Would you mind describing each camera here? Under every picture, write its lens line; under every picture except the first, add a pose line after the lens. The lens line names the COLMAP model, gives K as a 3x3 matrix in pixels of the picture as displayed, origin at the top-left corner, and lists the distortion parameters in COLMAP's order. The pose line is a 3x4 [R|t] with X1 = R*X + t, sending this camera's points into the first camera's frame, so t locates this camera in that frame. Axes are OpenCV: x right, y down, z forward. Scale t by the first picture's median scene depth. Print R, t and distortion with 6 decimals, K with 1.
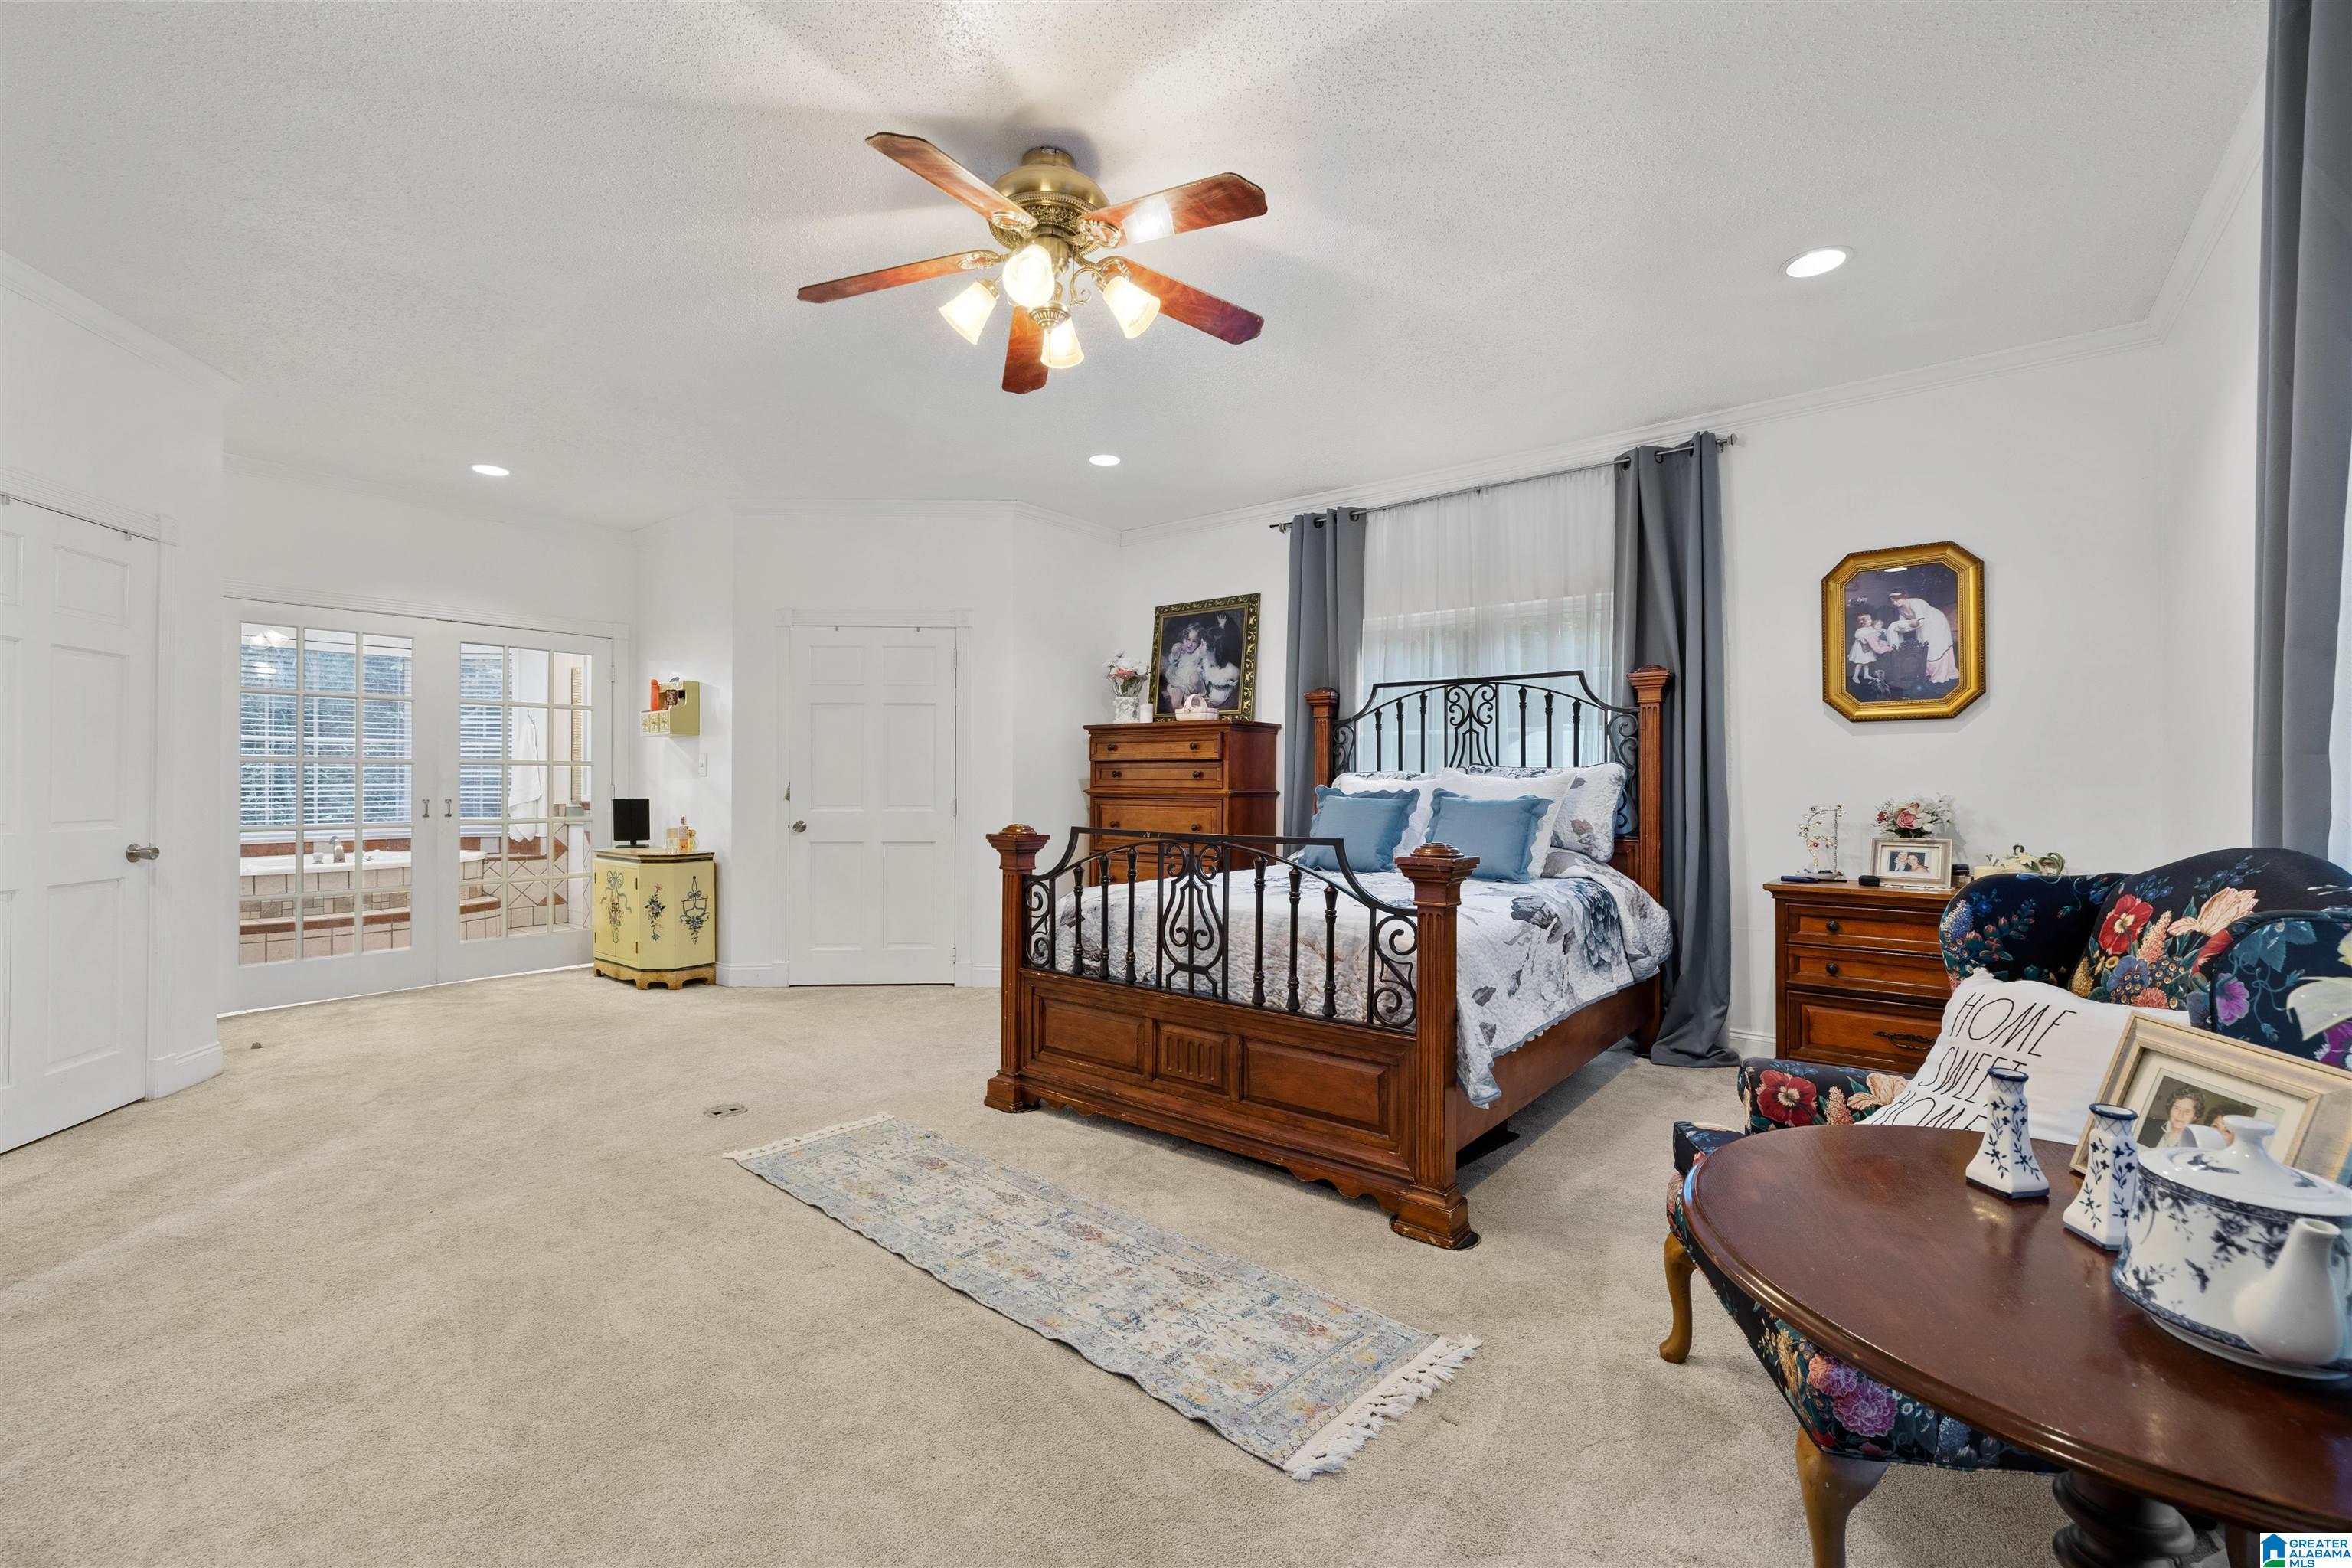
lens RADIAL K [[987.9, 0, 1176.0], [0, 987.9, 784.0], [0, 0, 1]] dist [0.001872, 0.000113]
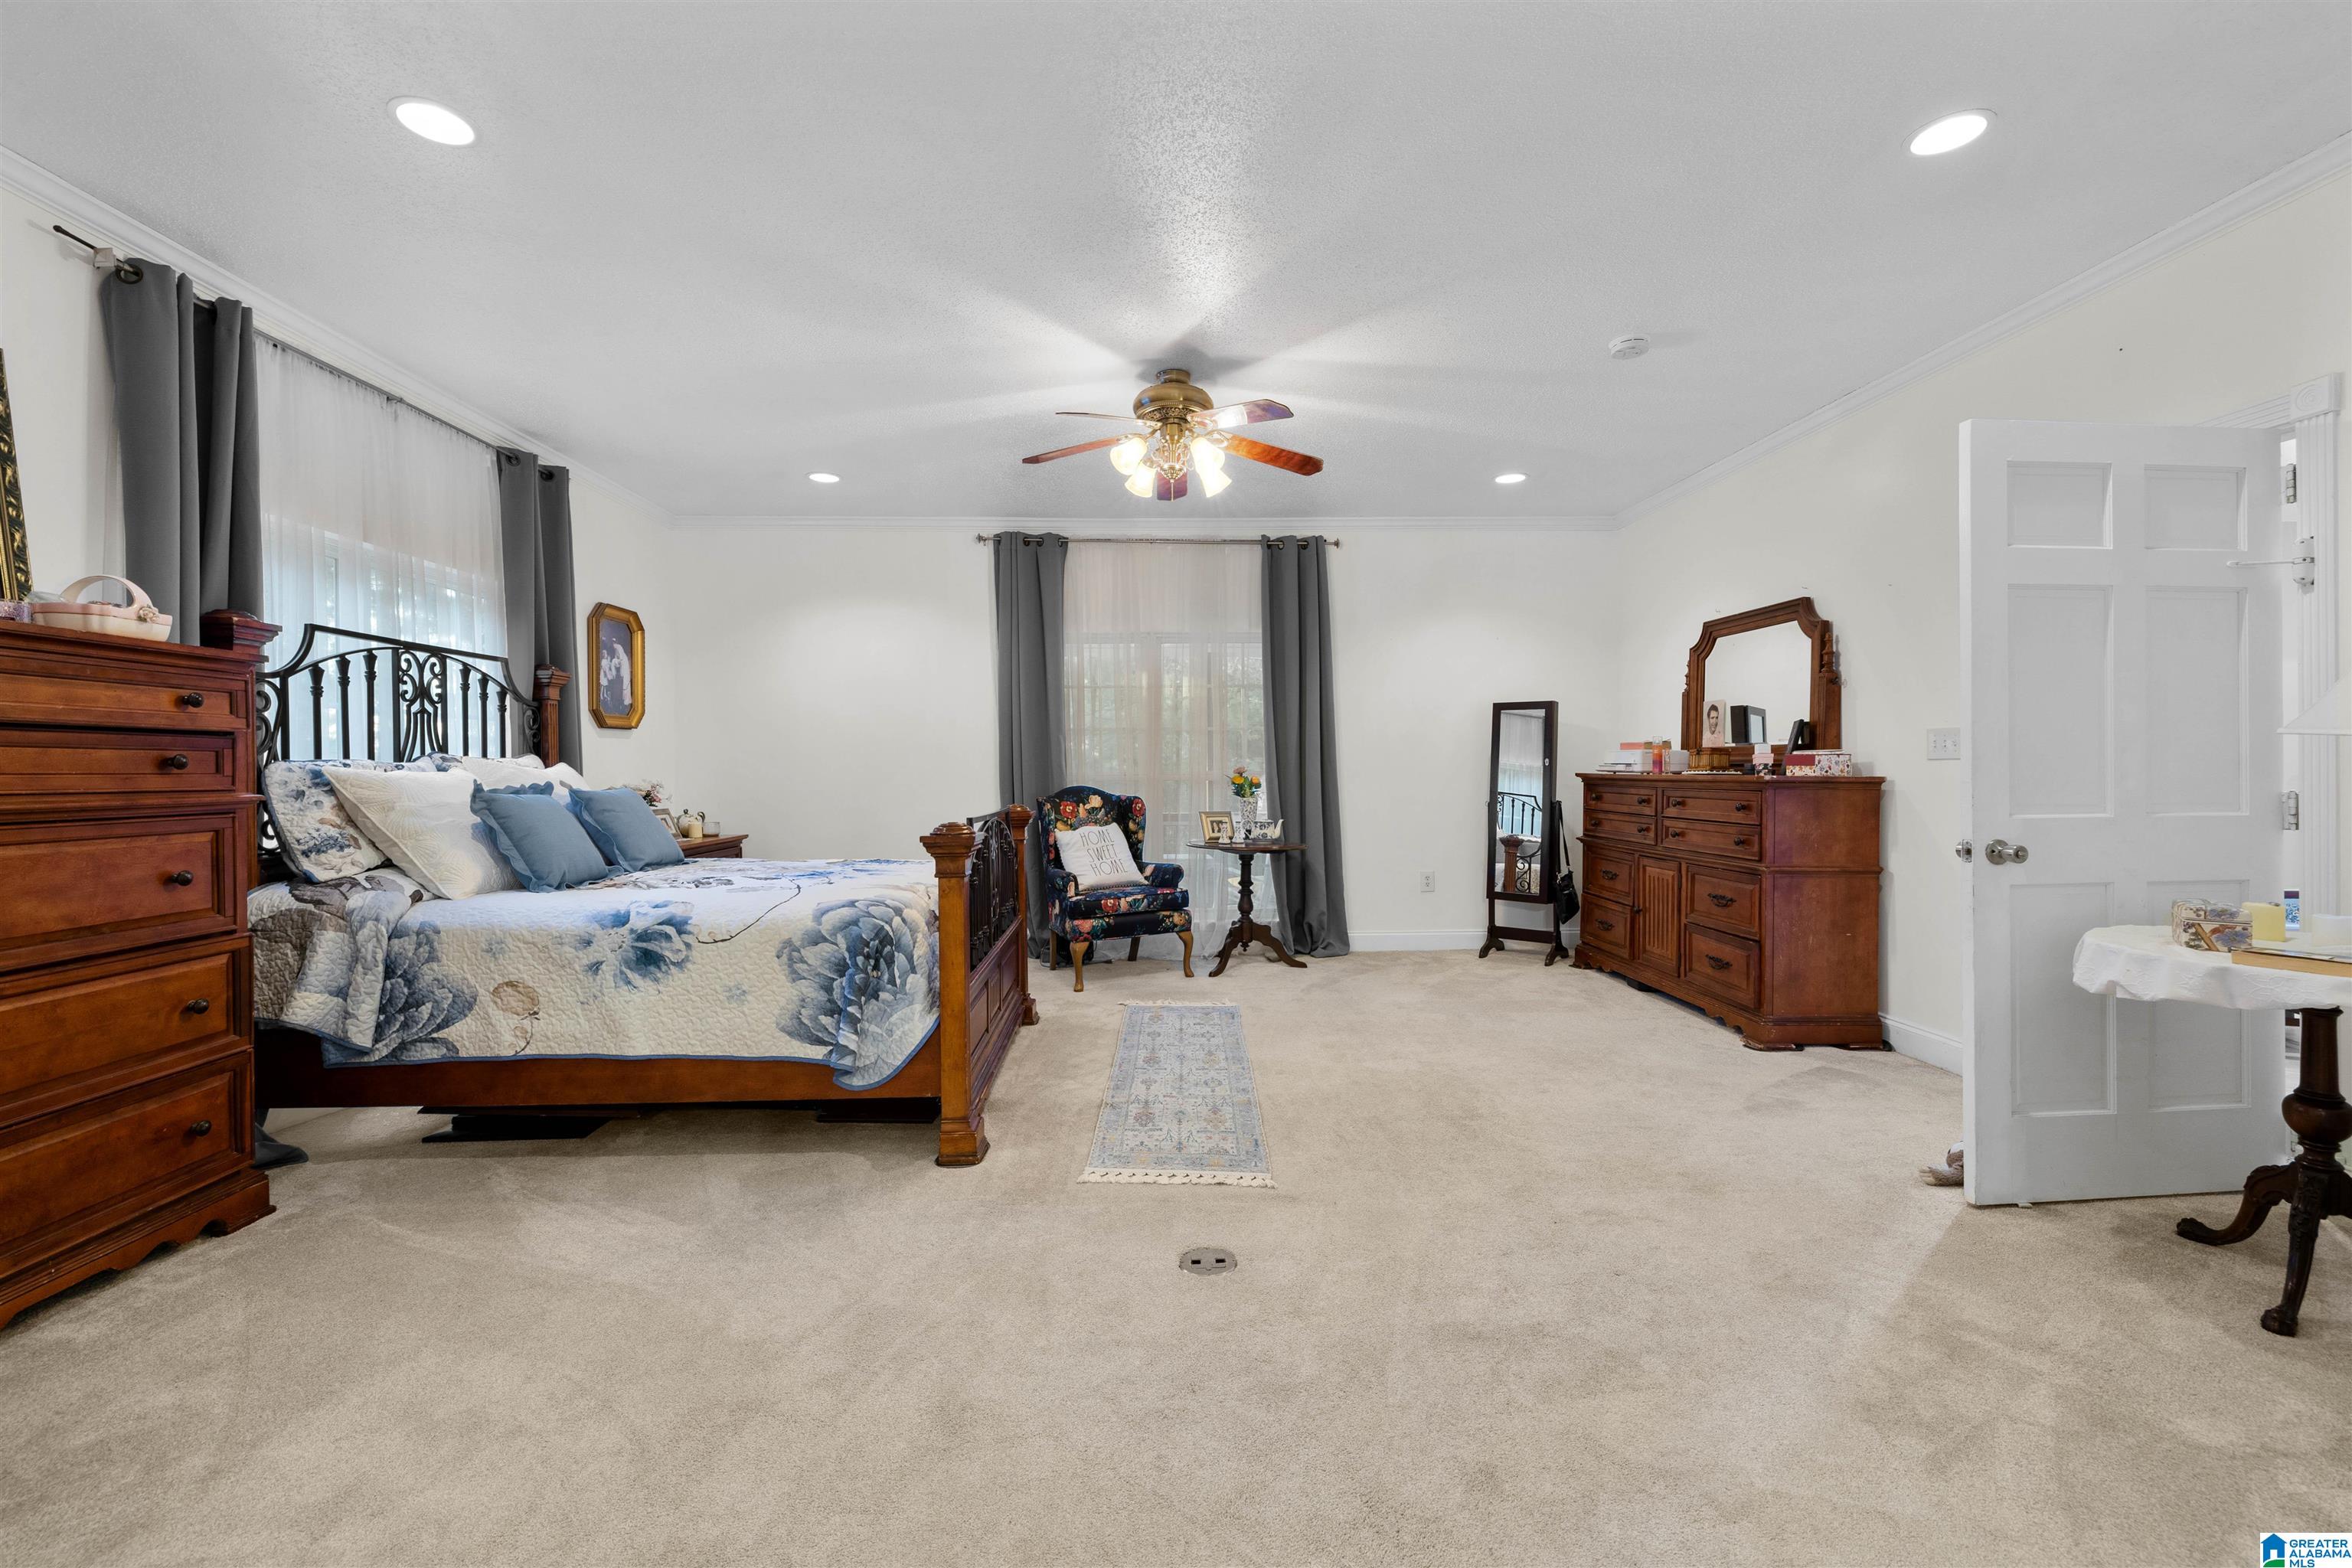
lens RADIAL K [[987.9, 0, 1176.0], [0, 987.9, 784.0], [0, 0, 1]] dist [0.001872, 0.000113]
pose [[-0.644913, -0.003810, 0.764246, -0.708357], [0.017931, 0.999637, 0.020115, -0.000427], [-0.764045, 0.026676, -0.644611, 1.075986]]
